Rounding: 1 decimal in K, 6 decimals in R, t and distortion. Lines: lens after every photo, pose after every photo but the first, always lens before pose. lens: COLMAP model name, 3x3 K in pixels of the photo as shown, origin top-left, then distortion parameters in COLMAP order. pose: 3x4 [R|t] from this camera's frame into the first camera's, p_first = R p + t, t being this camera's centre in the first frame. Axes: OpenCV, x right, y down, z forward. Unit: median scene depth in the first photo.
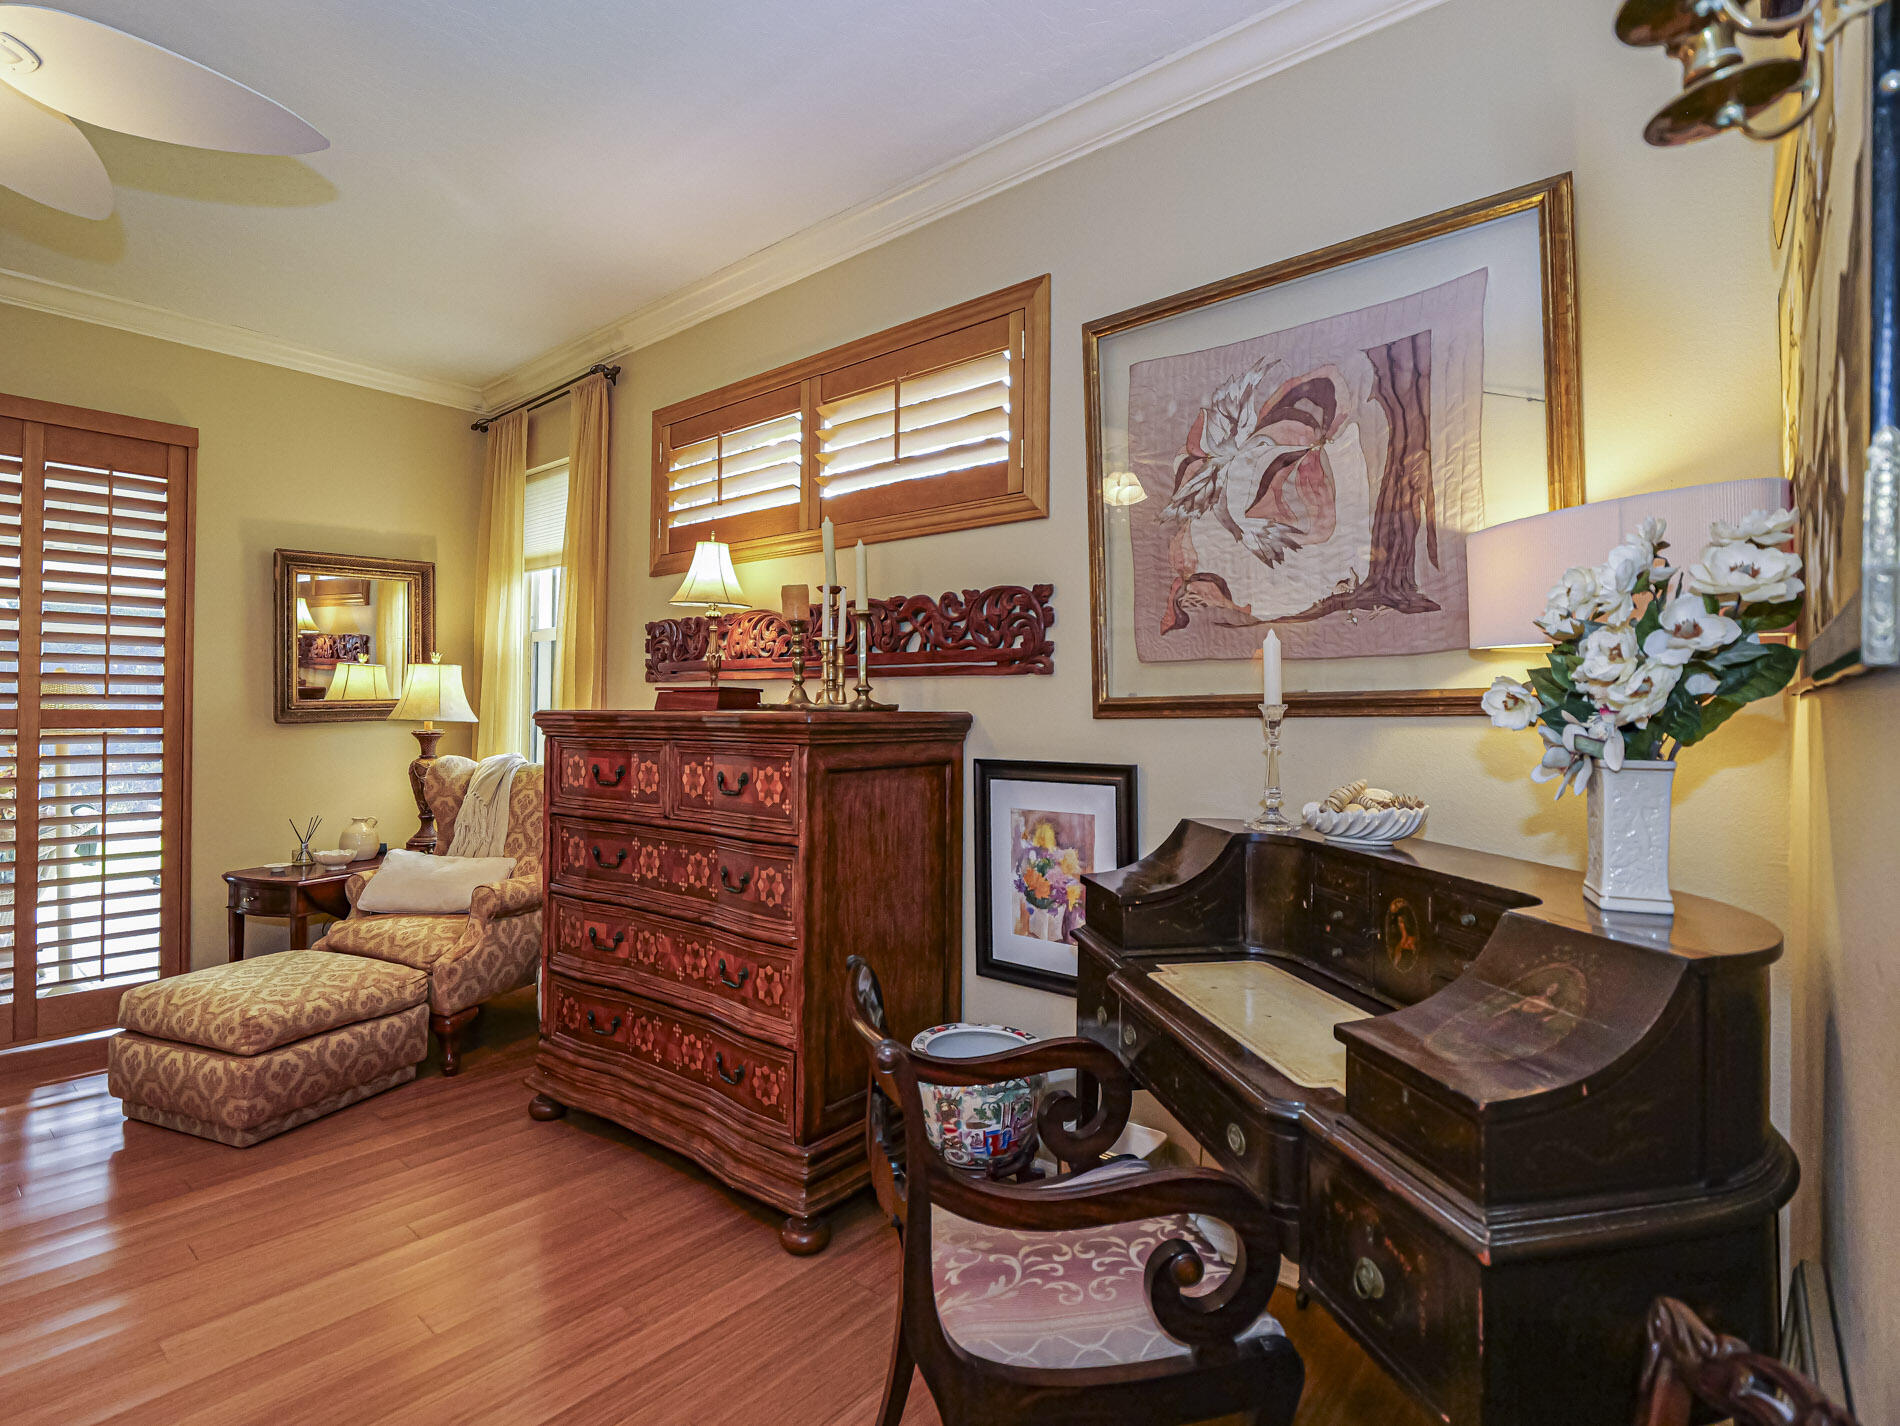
lens RADIAL K [[935.9, 0, 961.5], [0, 935.9, 698.4], [0, 0, 1]] dist [-0.020524, -0.000520]
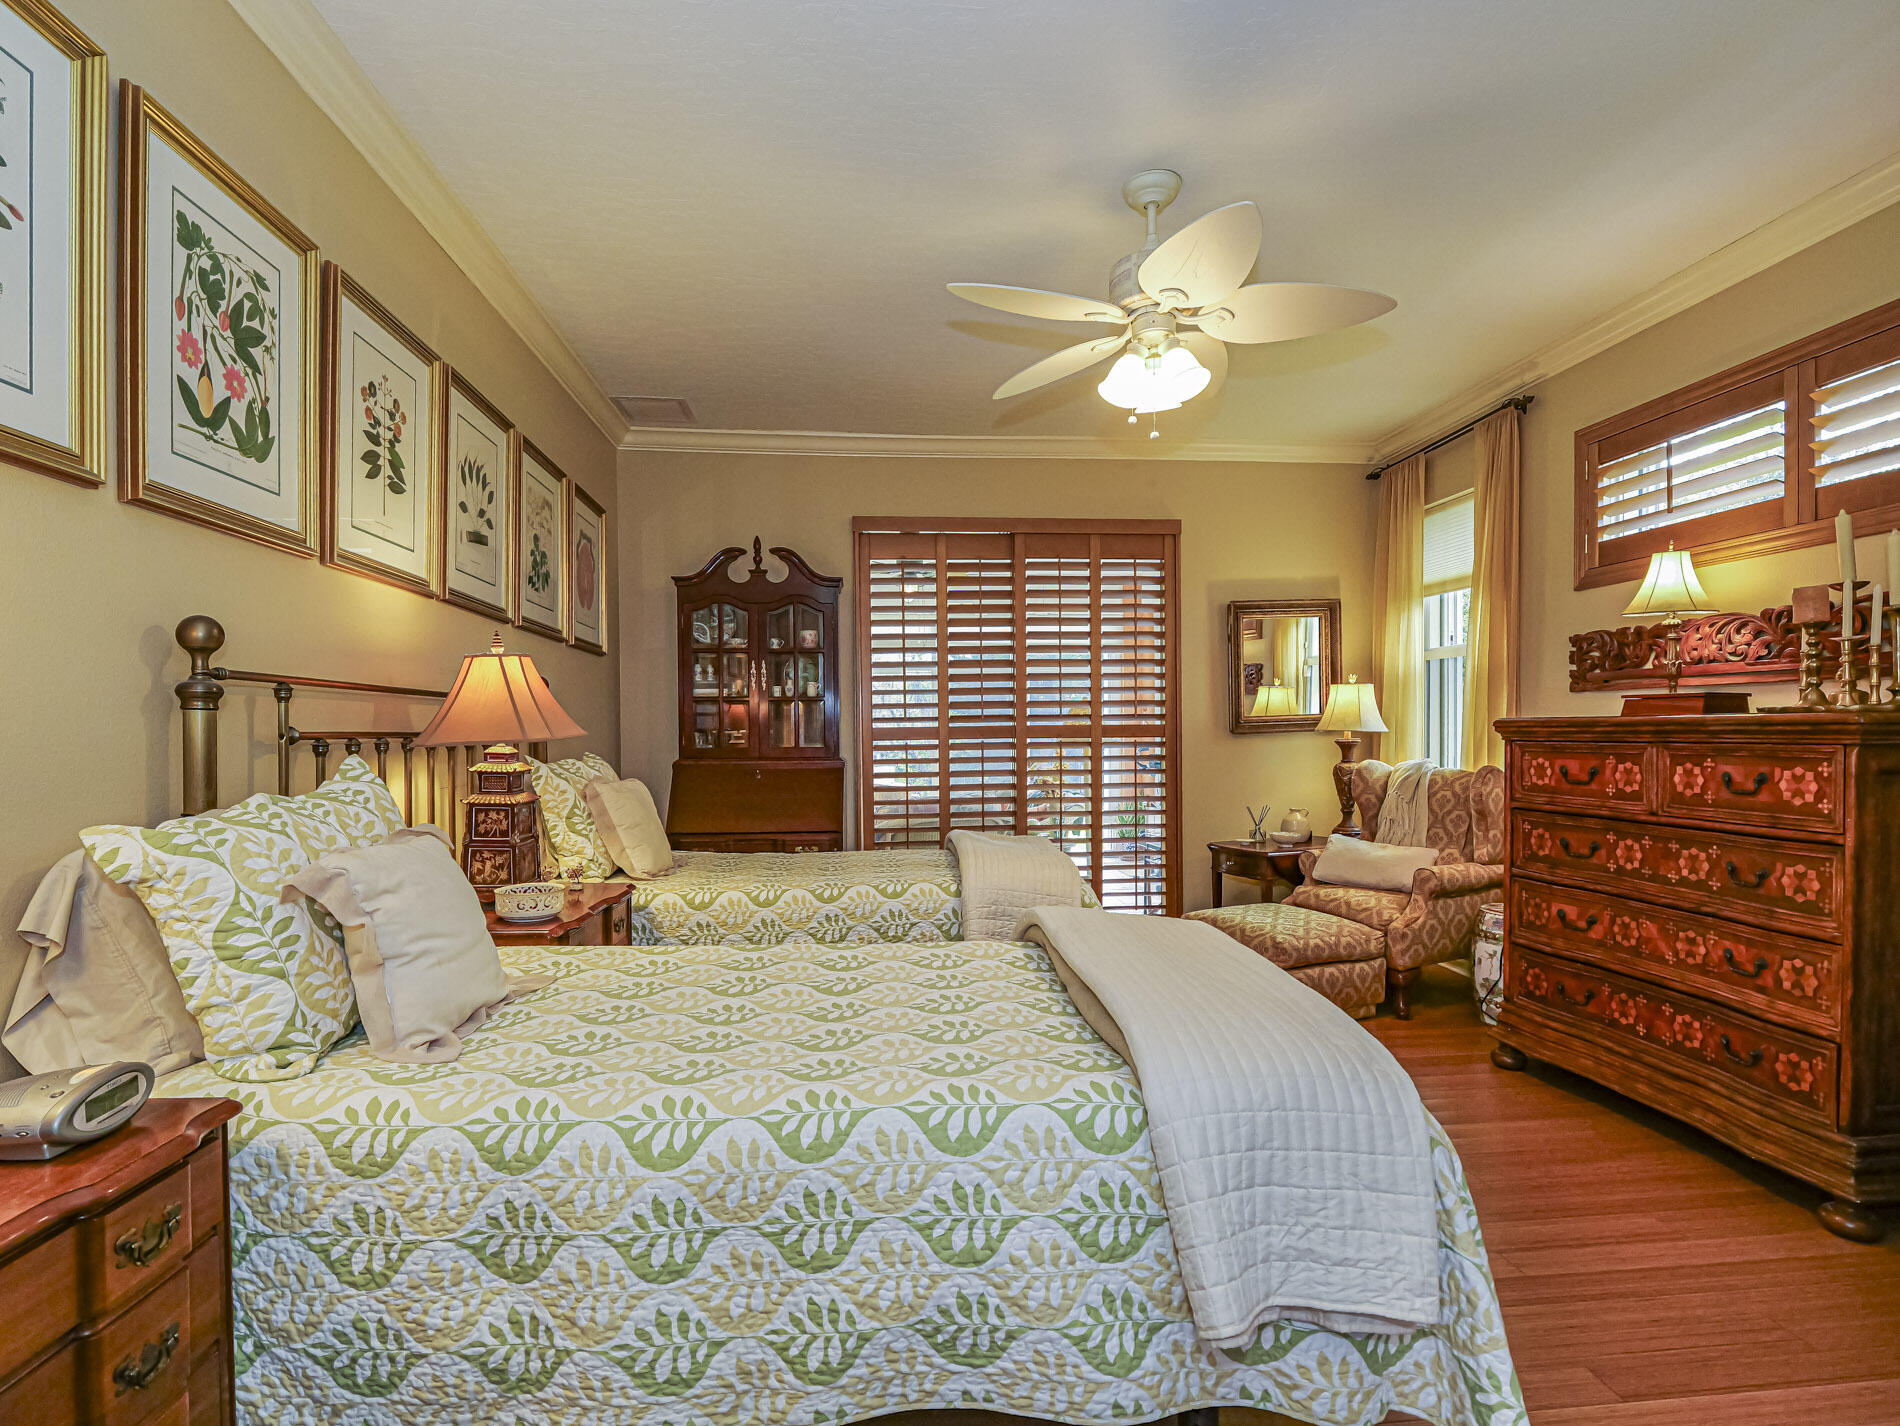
lens RADIAL K [[935.9, 0, 919.8], [0, 935.9, 747.3], [0, 0, 1]] dist [-0.020524, -0.000520]
pose [[0.694744, 0.003206, -0.719250, -0.108208], [0.020018, 0.999517, 0.023791, 0.005813], [0.718978, -0.030927, 0.694344, -0.284442]]
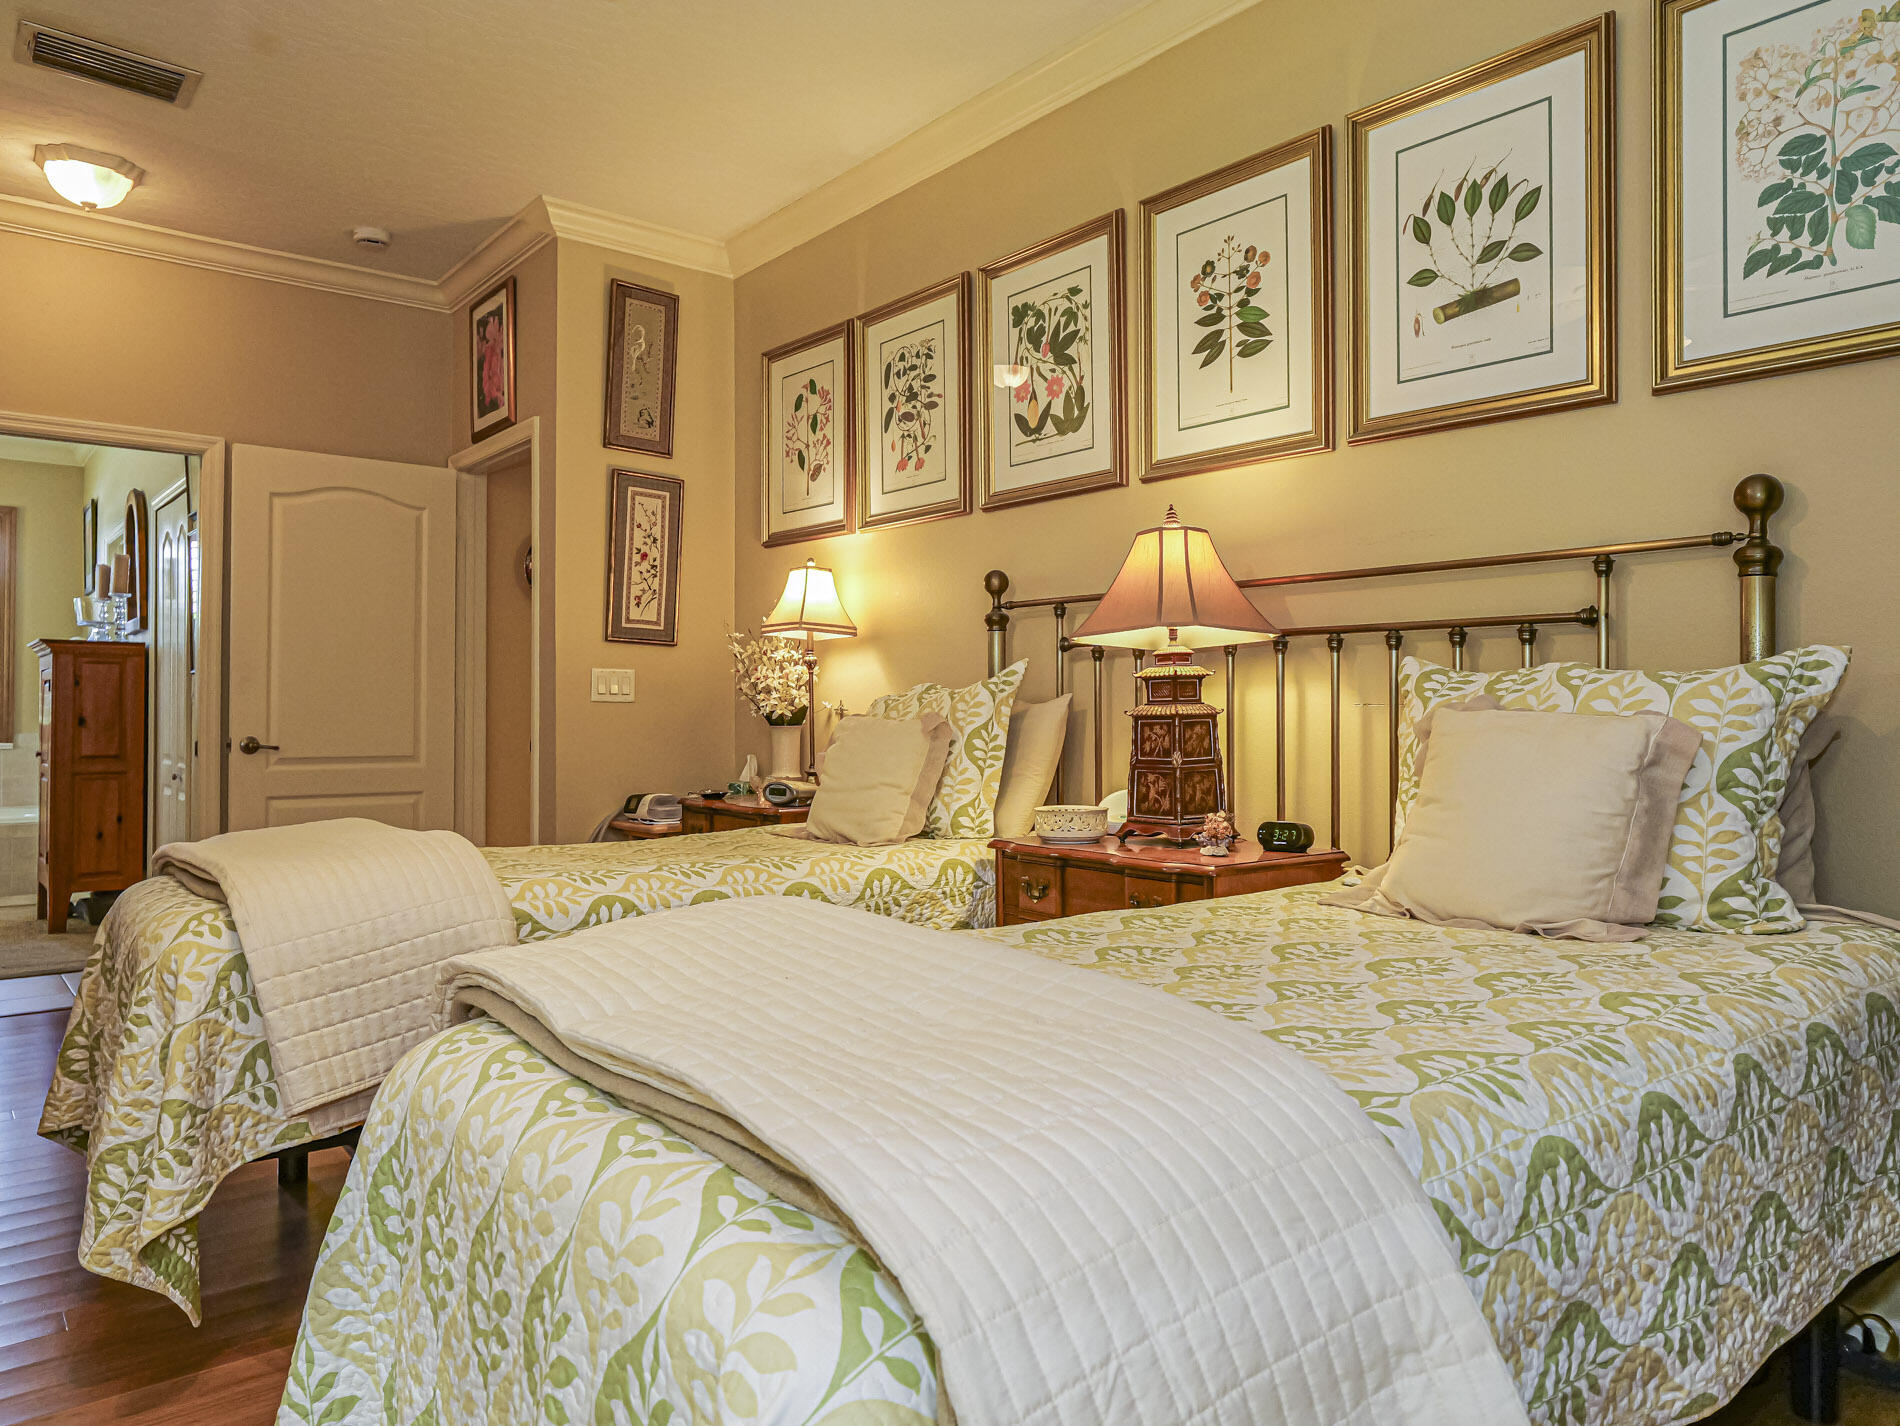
lens RADIAL K [[1257.2, 0, 942.1], [0, 1257.2, 711.8], [0, 0, 1]] dist [-0.002656, -0.002496]
pose [[-0.984415, -0.001798, 0.175851, -0.935837], [-0.003855, 0.999928, -0.011354, 0.074281], [-0.175818, -0.011855, -0.984351, 0.912580]]
